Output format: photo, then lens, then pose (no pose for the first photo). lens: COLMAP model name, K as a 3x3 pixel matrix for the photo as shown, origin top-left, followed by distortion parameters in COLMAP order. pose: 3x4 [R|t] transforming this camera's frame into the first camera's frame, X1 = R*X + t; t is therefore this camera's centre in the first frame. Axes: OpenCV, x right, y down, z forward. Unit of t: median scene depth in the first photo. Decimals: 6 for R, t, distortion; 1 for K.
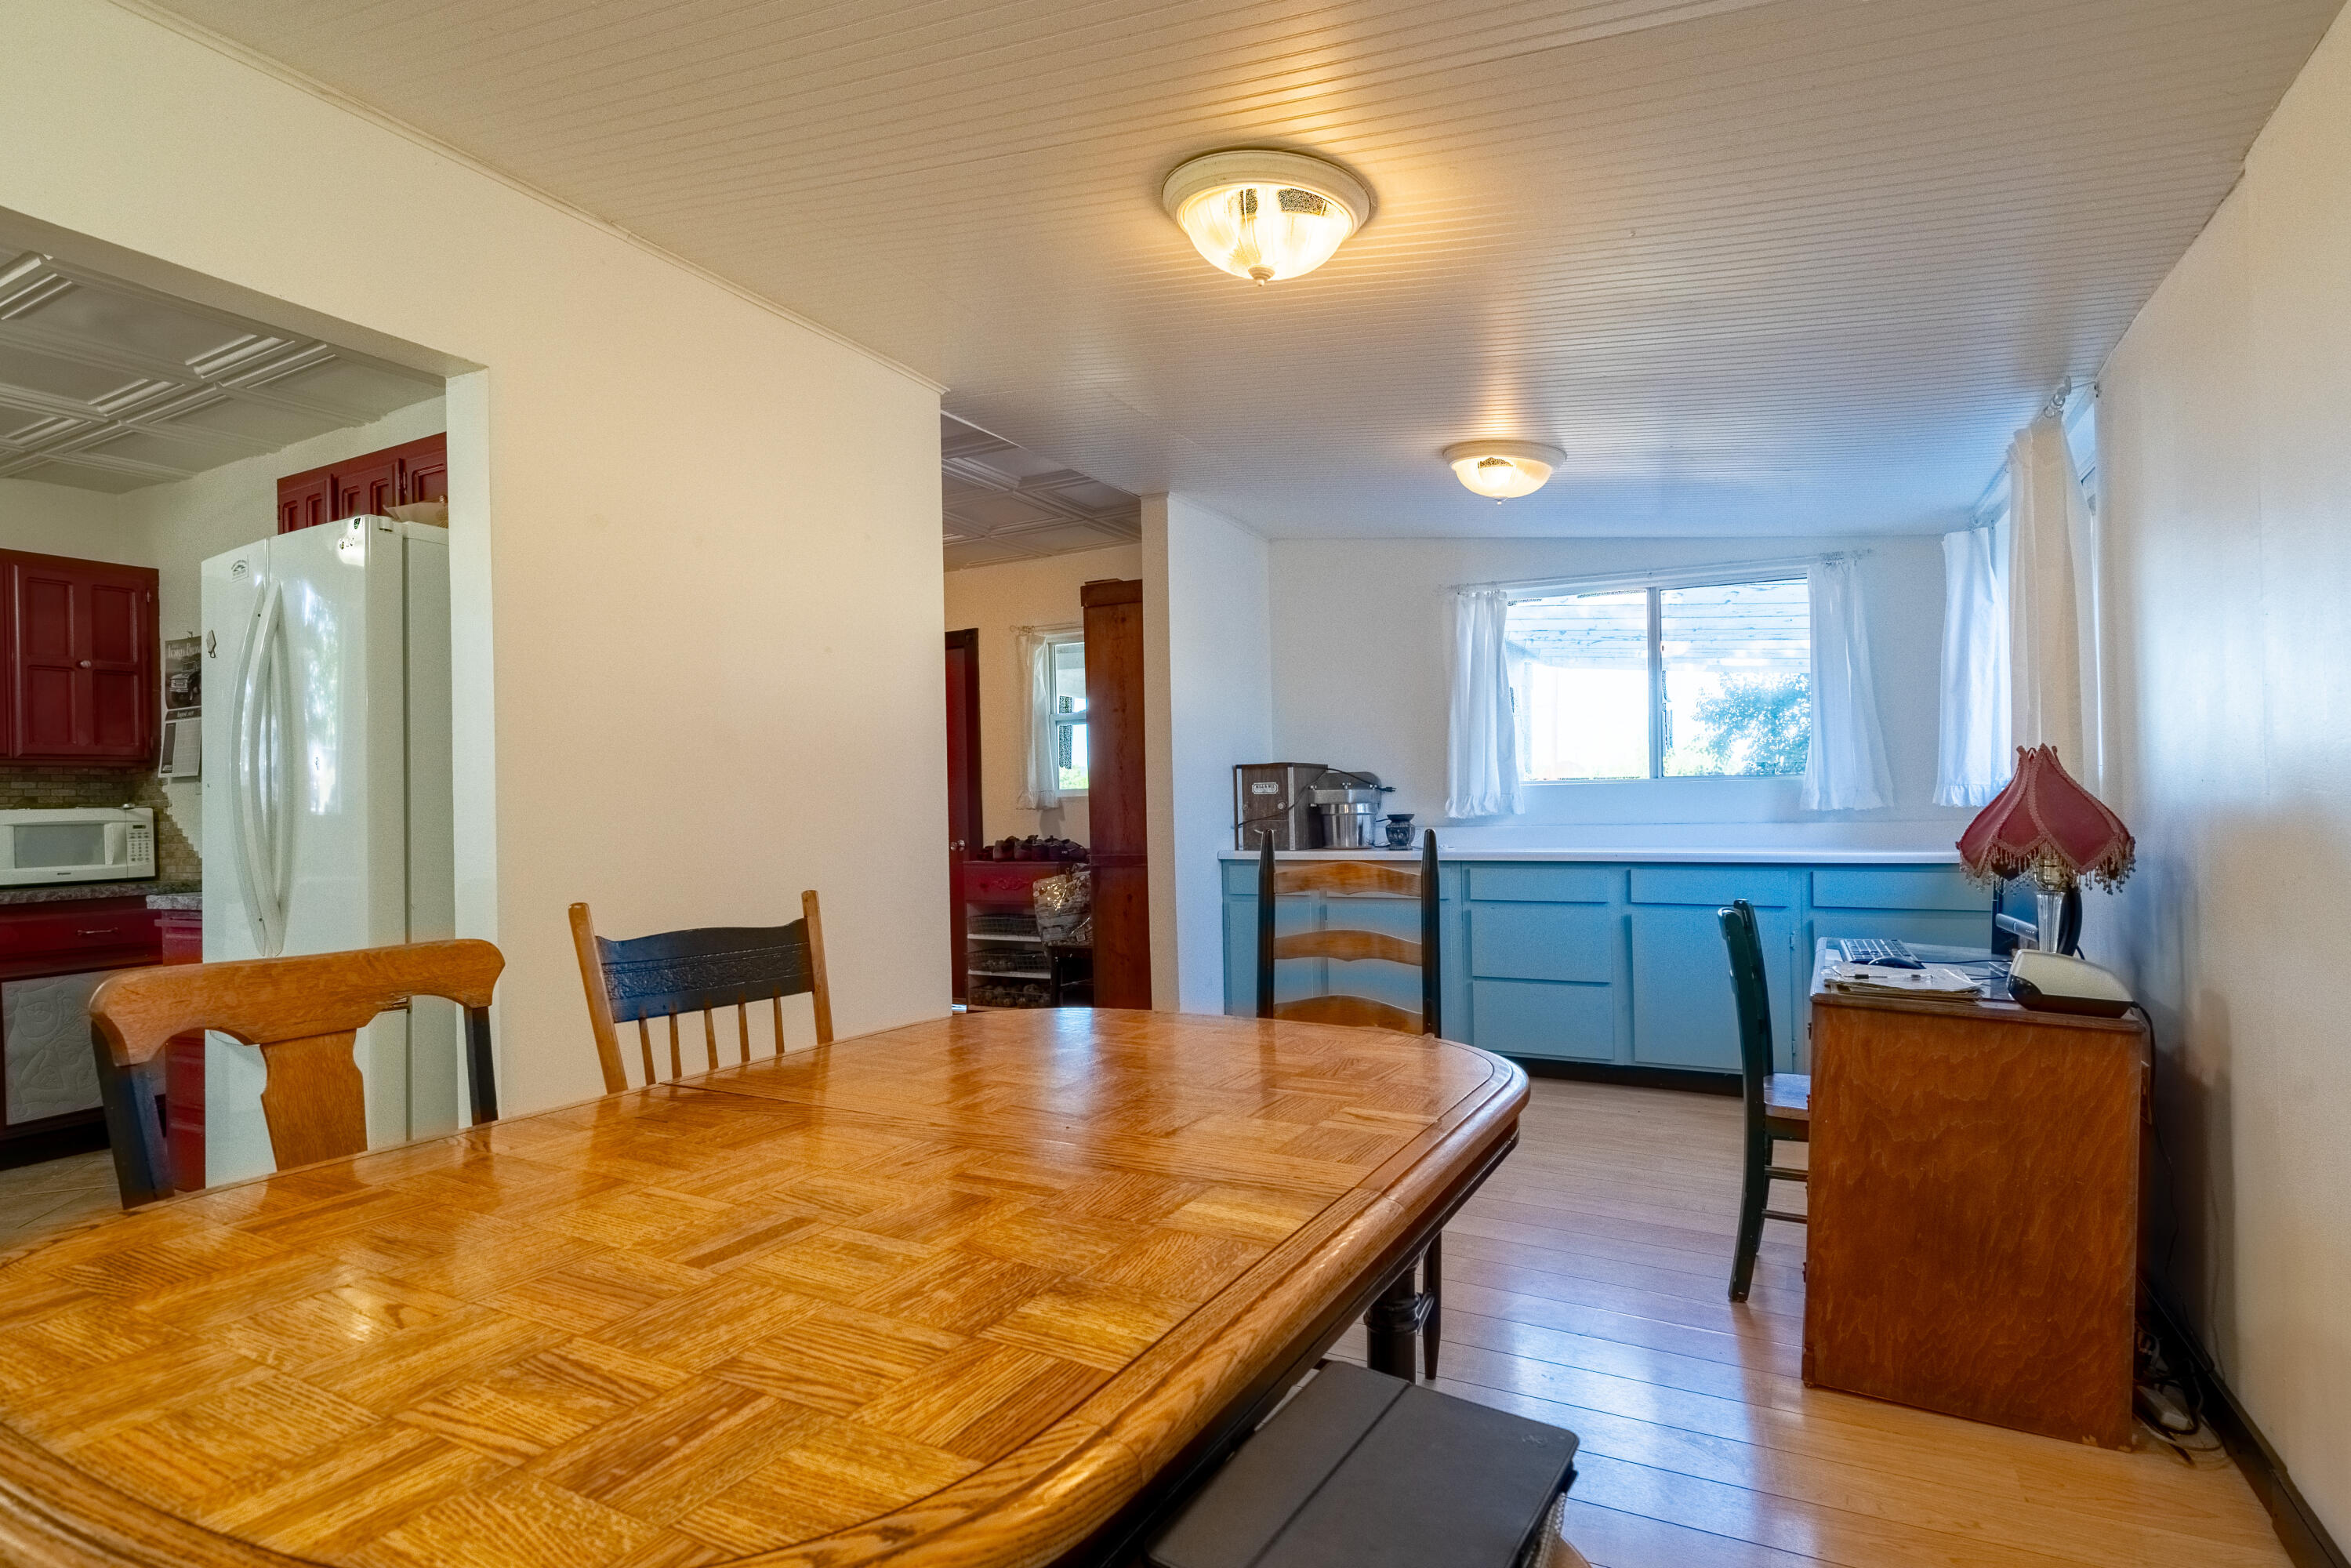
lens RADIAL K [[1188.6, 0, 1139.6], [0, 1188.6, 797.2], [0, 0, 1]] dist [0.000955, 0.000857]
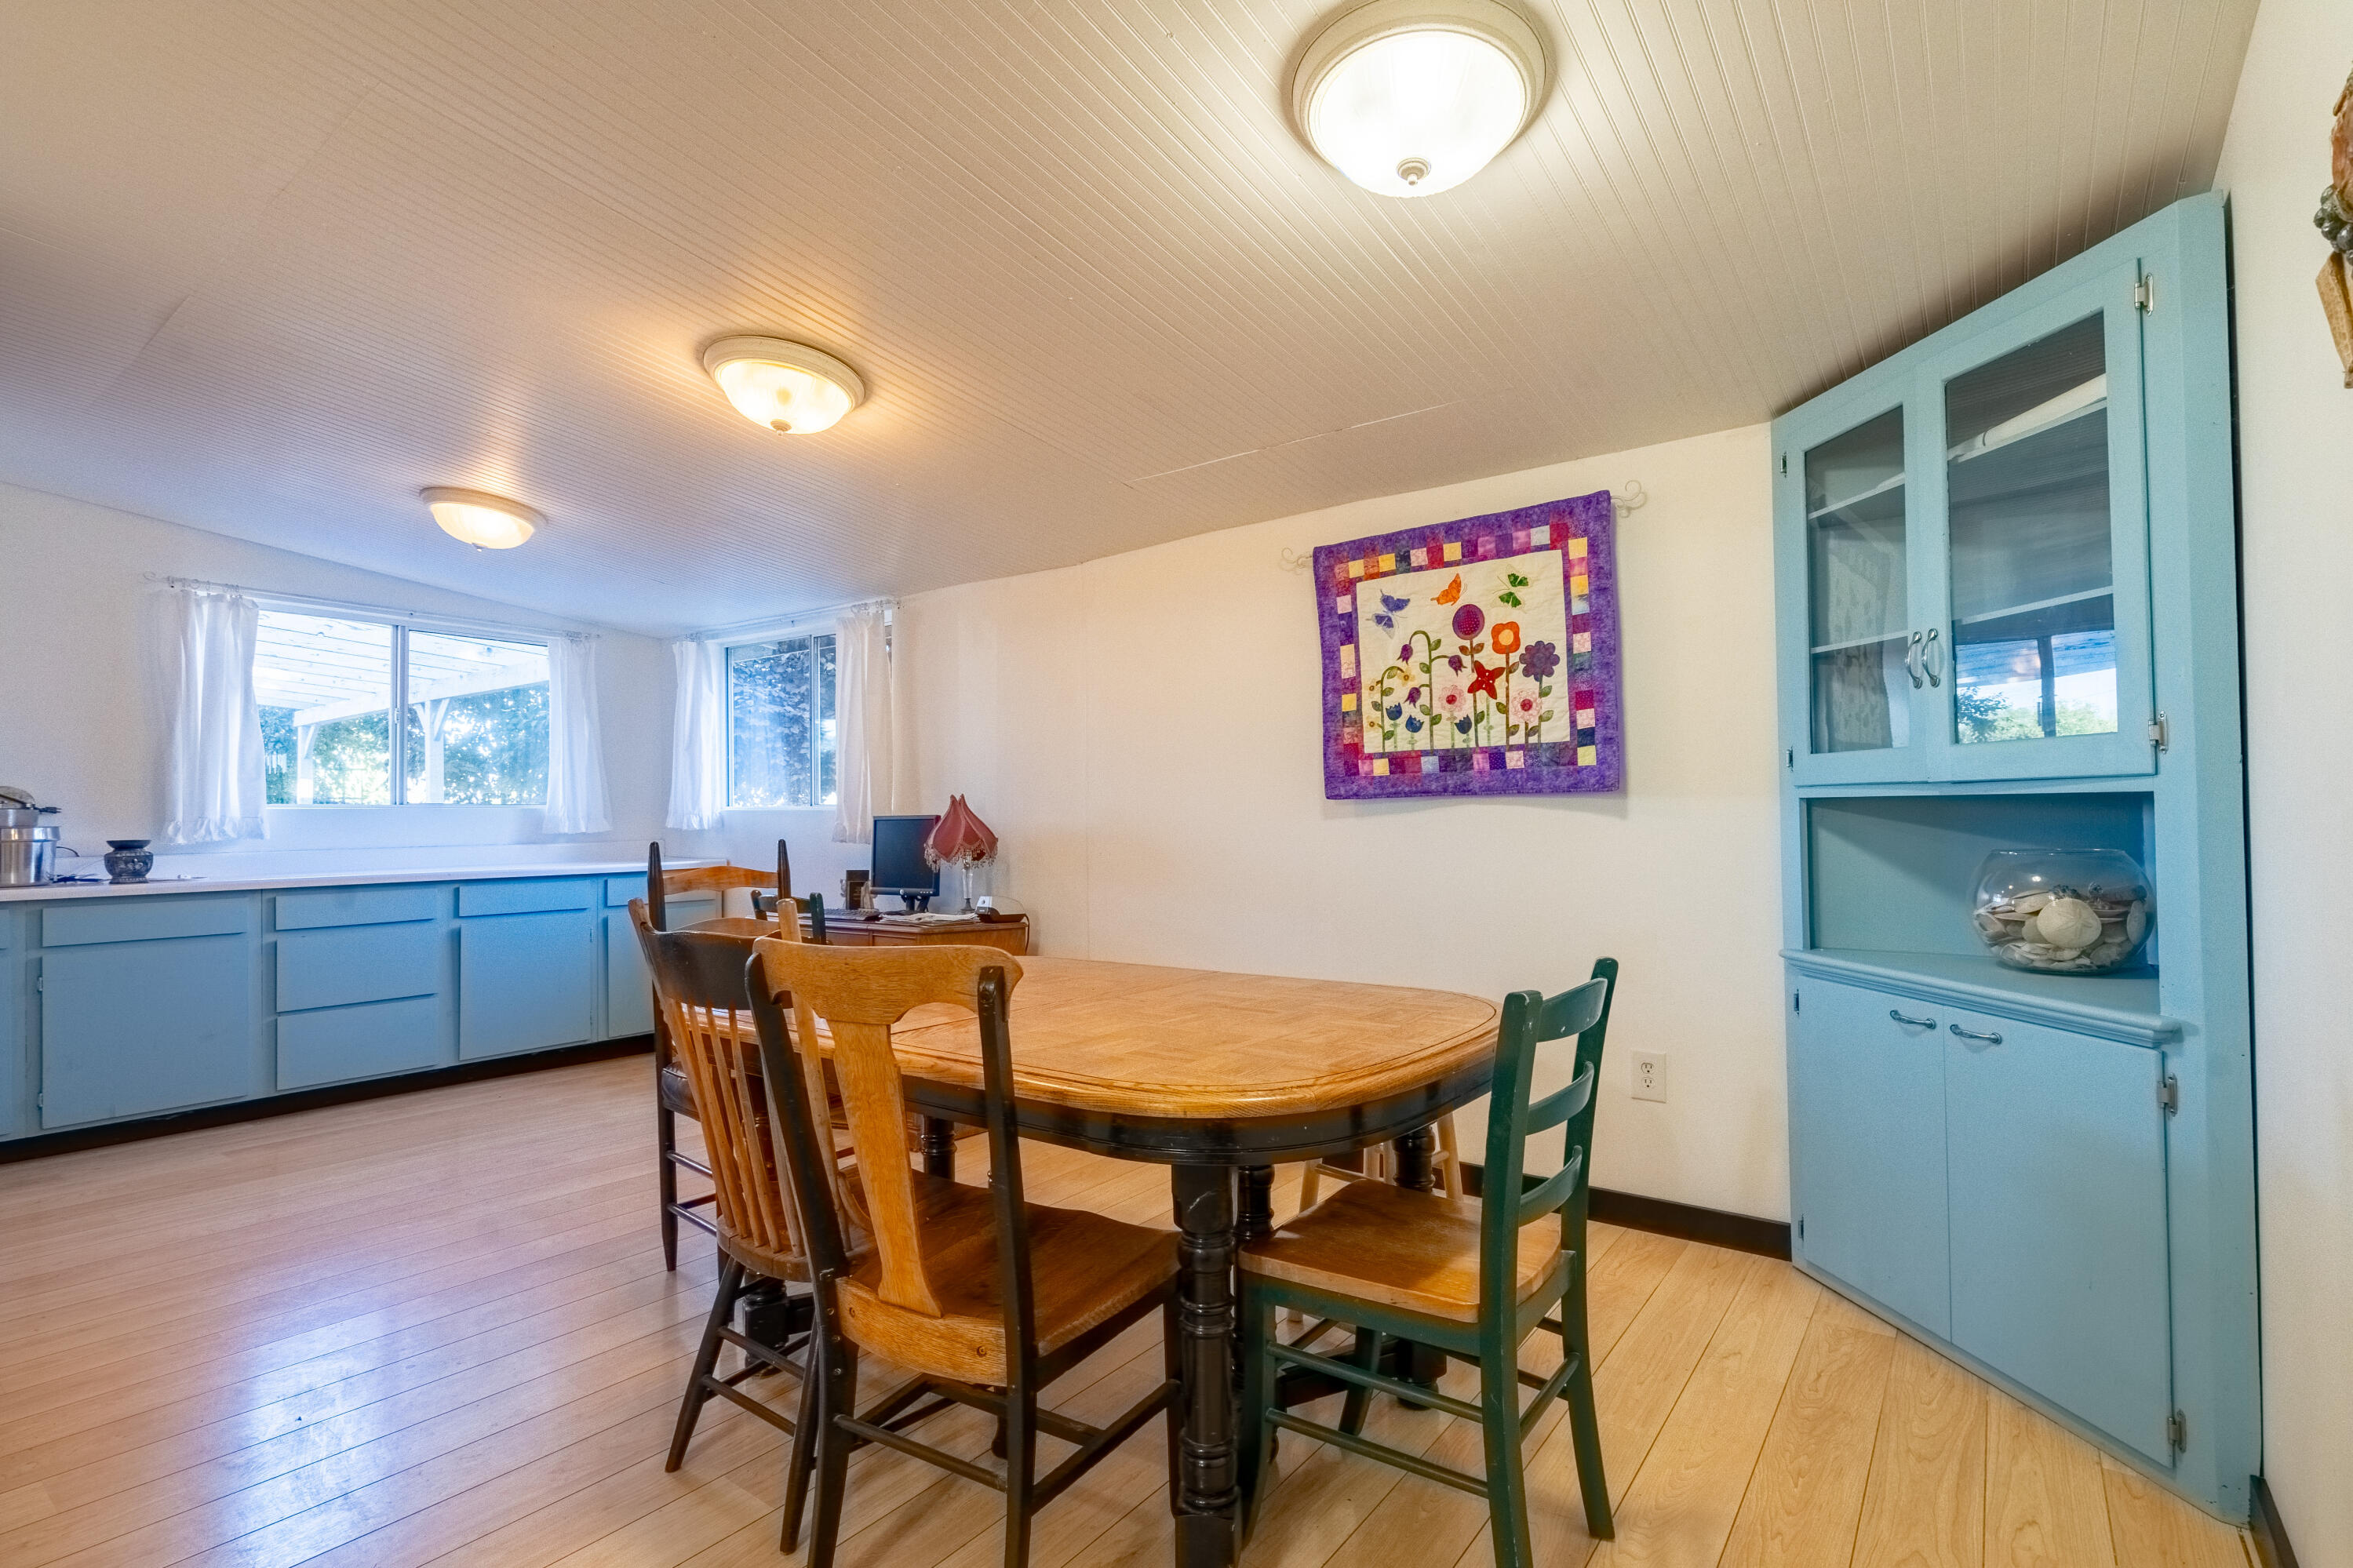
lens RADIAL K [[1189.4, 0, 1140.6], [0, 1189.4, 797.2], [0, 0, 1]] dist [0.000955, 0.000857]
pose [[0.164648, 0.031252, 0.985857, -0.570265], [0.000049, 0.999498, -0.031692, 0.012713], [-0.986352, 0.005266, 0.164564, 0.191090]]
